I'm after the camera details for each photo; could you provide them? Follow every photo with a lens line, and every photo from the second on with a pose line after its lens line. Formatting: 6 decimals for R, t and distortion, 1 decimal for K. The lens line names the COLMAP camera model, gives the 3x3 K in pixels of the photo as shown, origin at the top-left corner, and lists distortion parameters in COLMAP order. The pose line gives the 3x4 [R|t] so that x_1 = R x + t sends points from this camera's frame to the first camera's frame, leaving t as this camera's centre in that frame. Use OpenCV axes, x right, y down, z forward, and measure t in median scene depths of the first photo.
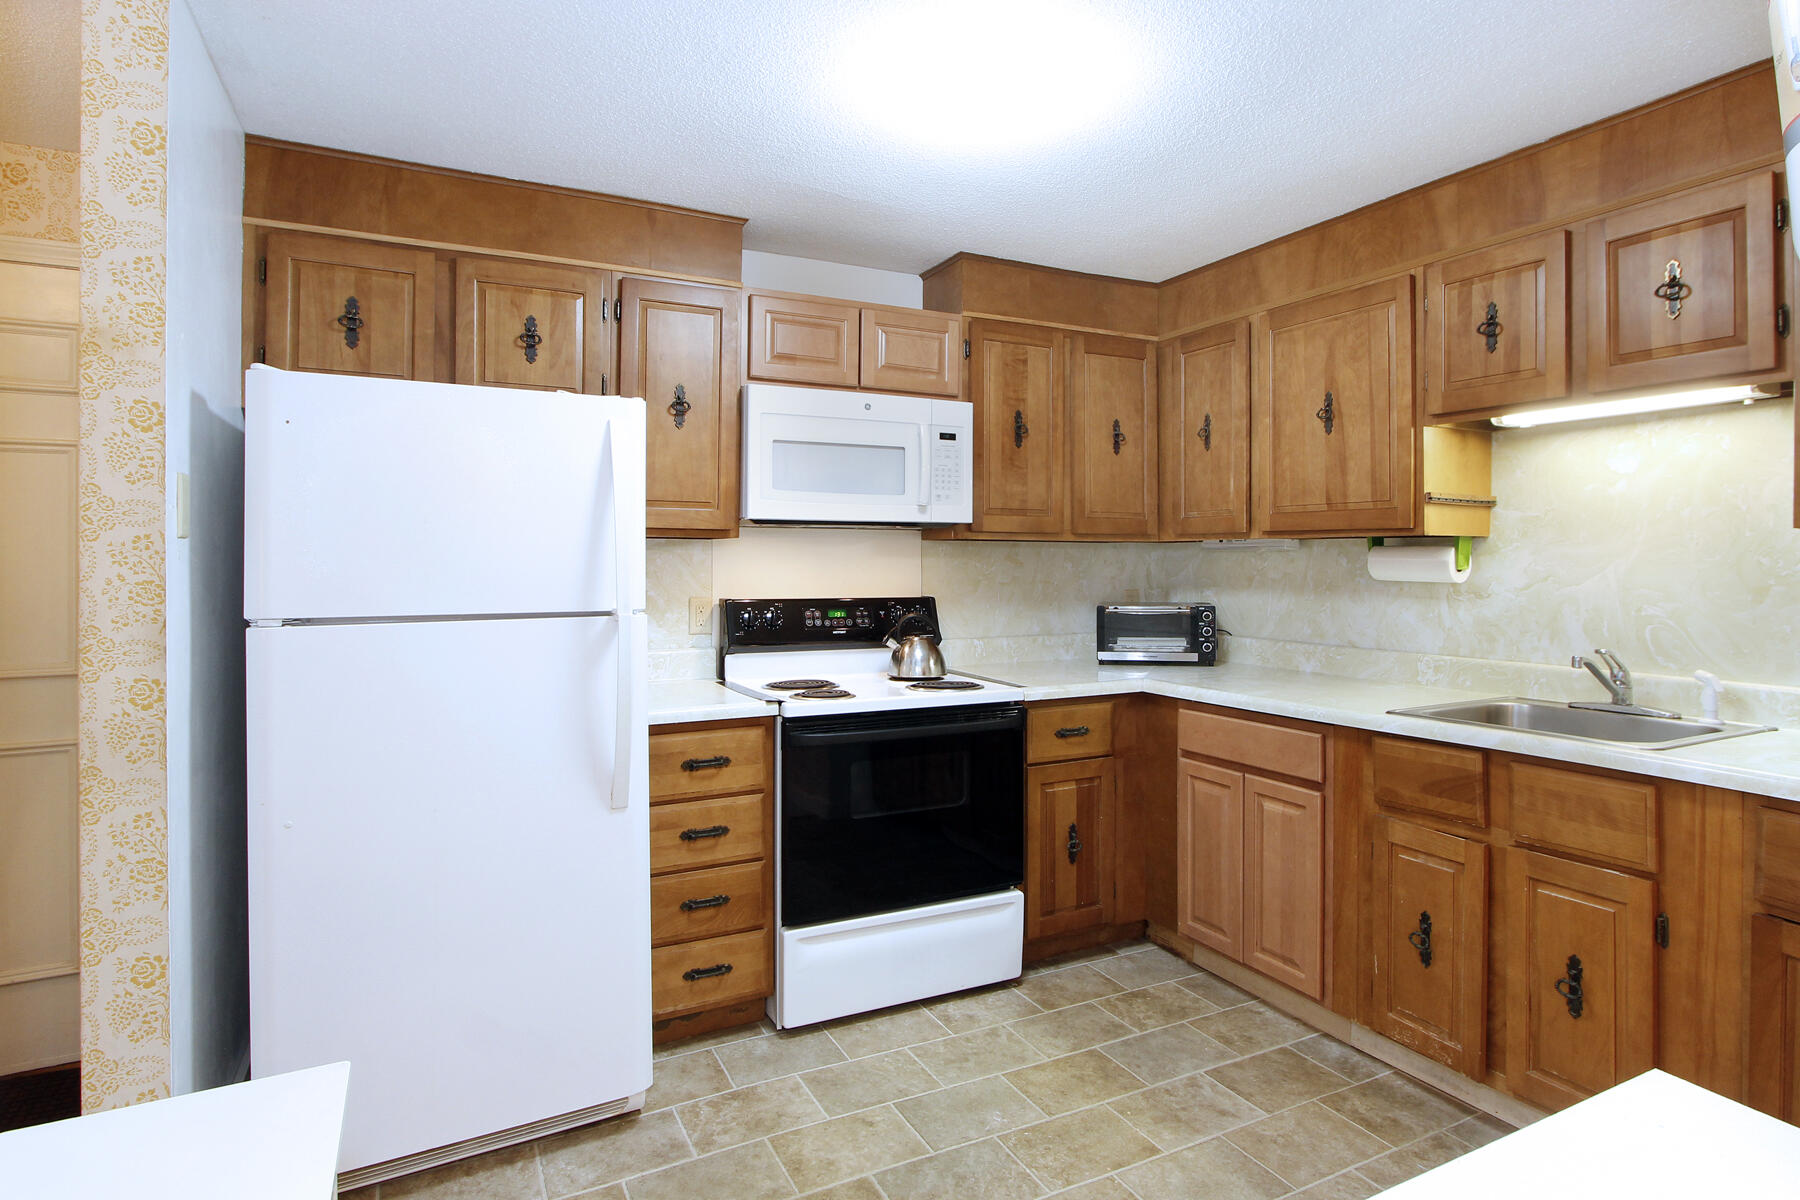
lens RADIAL K [[902.9, 0, 916.8], [0, 902.9, 562.3], [0, 0, 1]] dist [-0.014998, 0.000084]
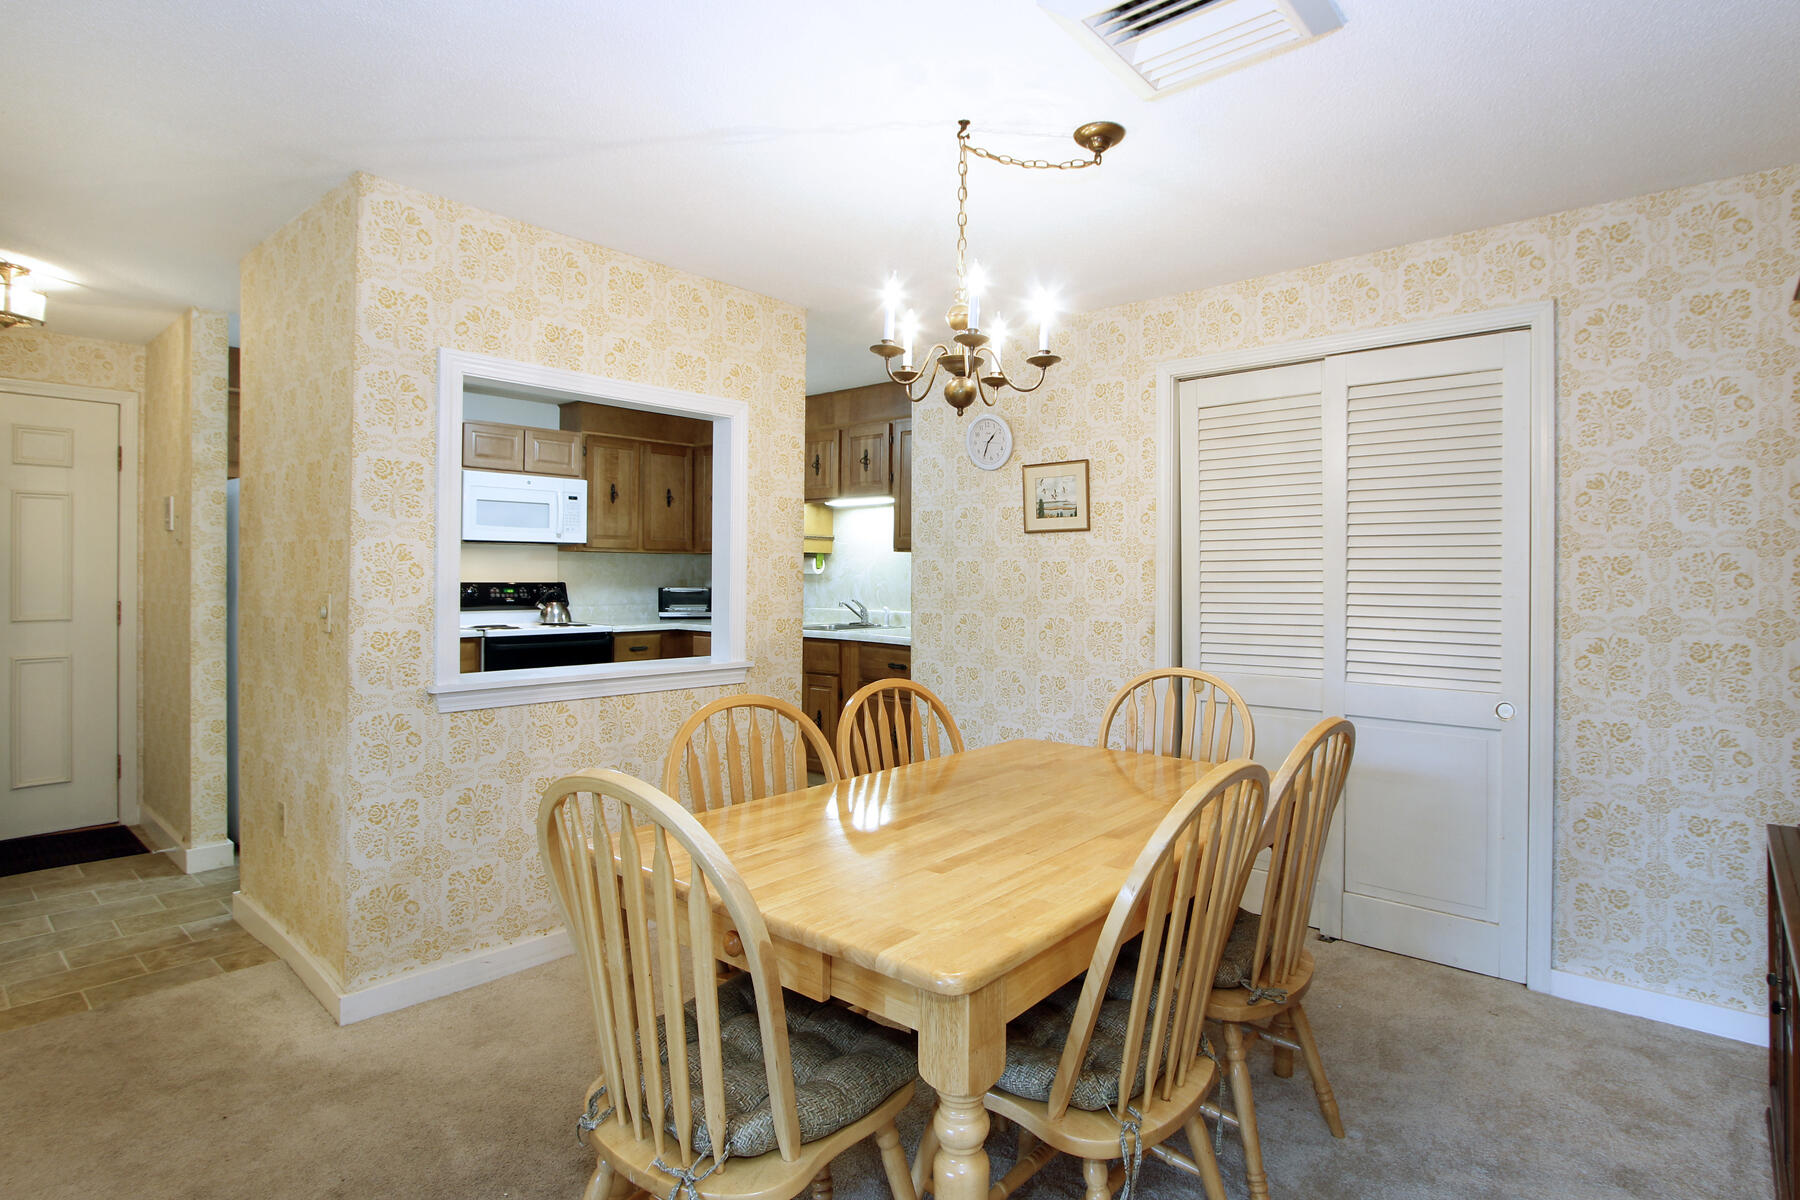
lens RADIAL K [[902.9, 0, 916.8], [0, 902.9, 562.3], [0, 0, 1]] dist [-0.014998, 0.000084]
pose [[0.926296, 0.007124, 0.376729, -0.009744], [-0.003075, 0.999931, -0.011347, 0.018375], [-0.376784, 0.009352, 0.926254, -1.096986]]
